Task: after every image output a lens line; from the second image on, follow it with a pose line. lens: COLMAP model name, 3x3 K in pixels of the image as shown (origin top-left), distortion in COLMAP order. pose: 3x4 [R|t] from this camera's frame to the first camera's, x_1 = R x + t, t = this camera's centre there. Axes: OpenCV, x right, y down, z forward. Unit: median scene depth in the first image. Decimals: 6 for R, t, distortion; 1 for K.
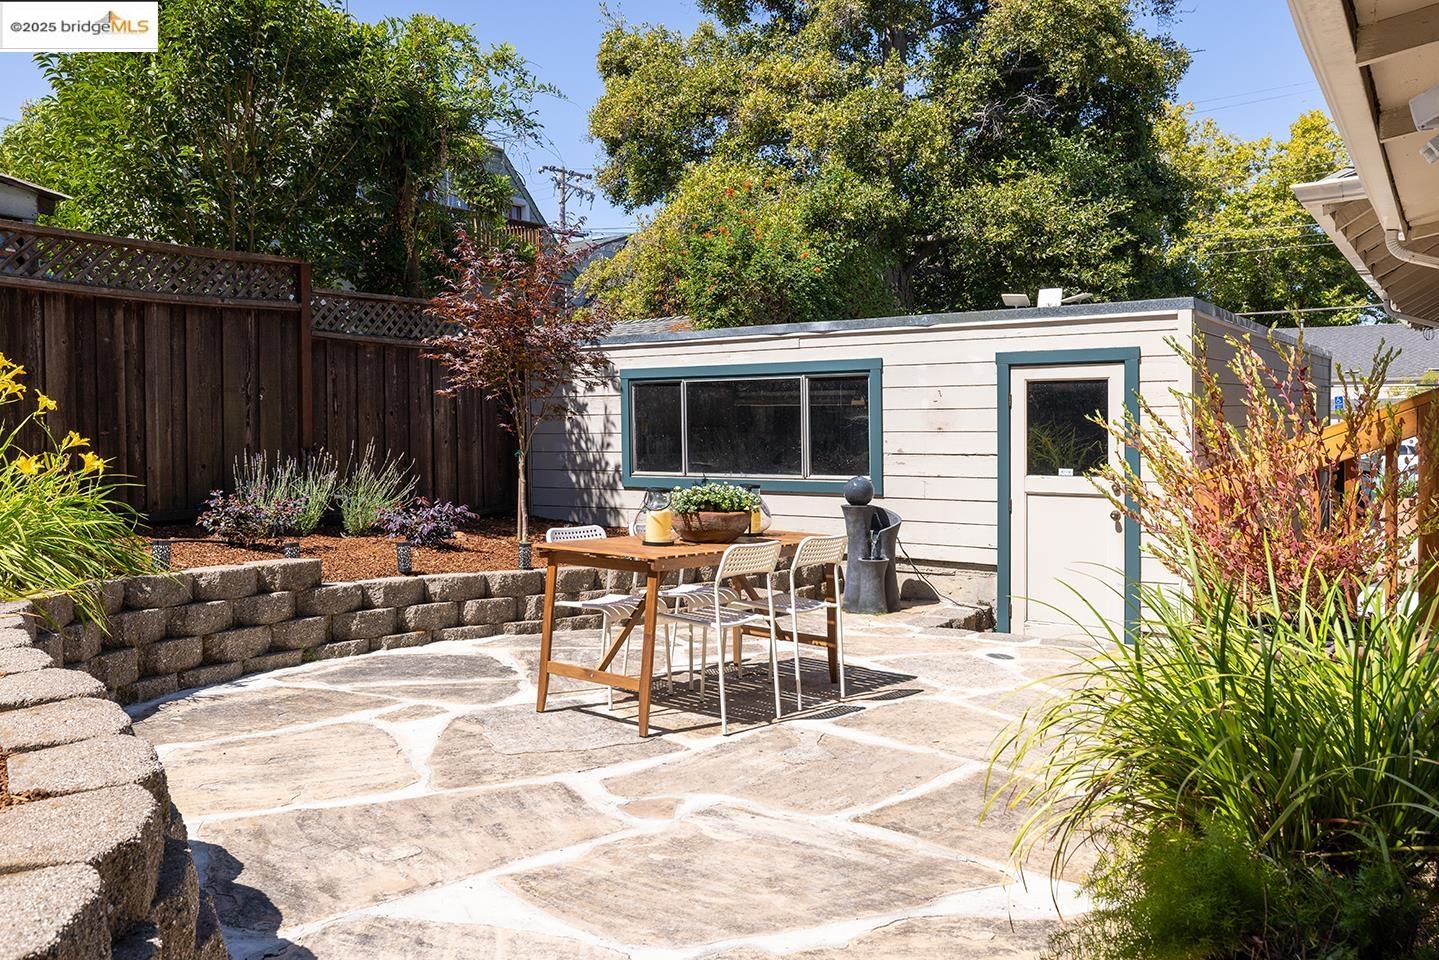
lens RADIAL K [[1094.5, 0, 719.5], [0, 1094.5, 480.0], [0, 0, 1]] dist [0.009266, 0.003168]
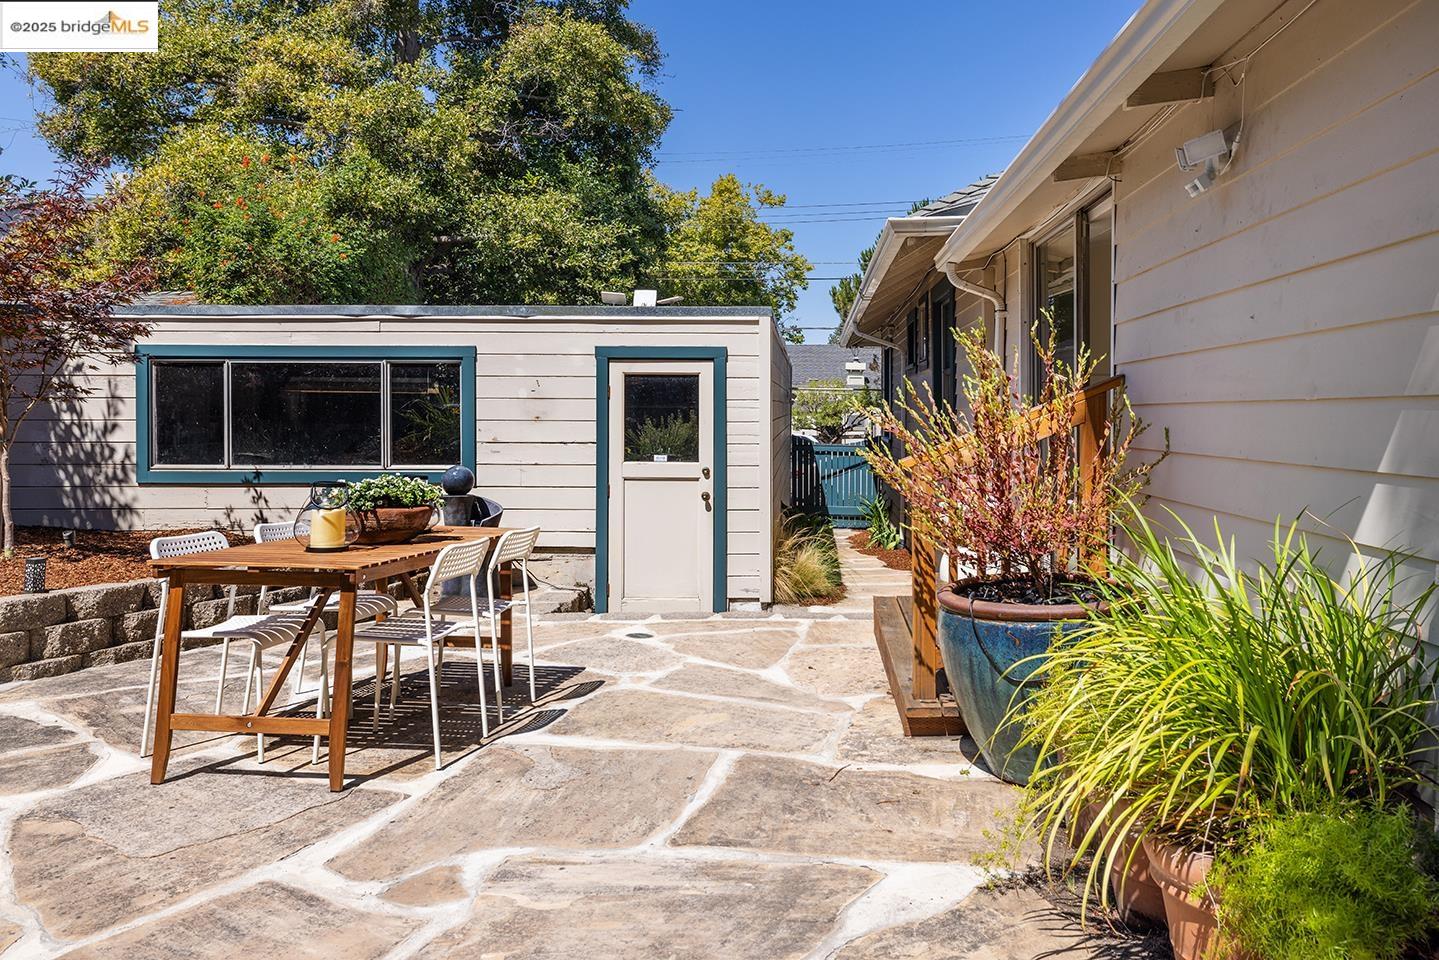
lens RADIAL K [[943.2, 0, 724.7], [0, 943.2, 442.0], [0, 0, 1]] dist [0.005217, 0.001351]
pose [[0.831623, -0.002552, 0.555335, -0.139772], [0.018242, 0.999575, -0.022724, -0.000773], [-0.555041, 0.029028, 0.831316, 0.164931]]
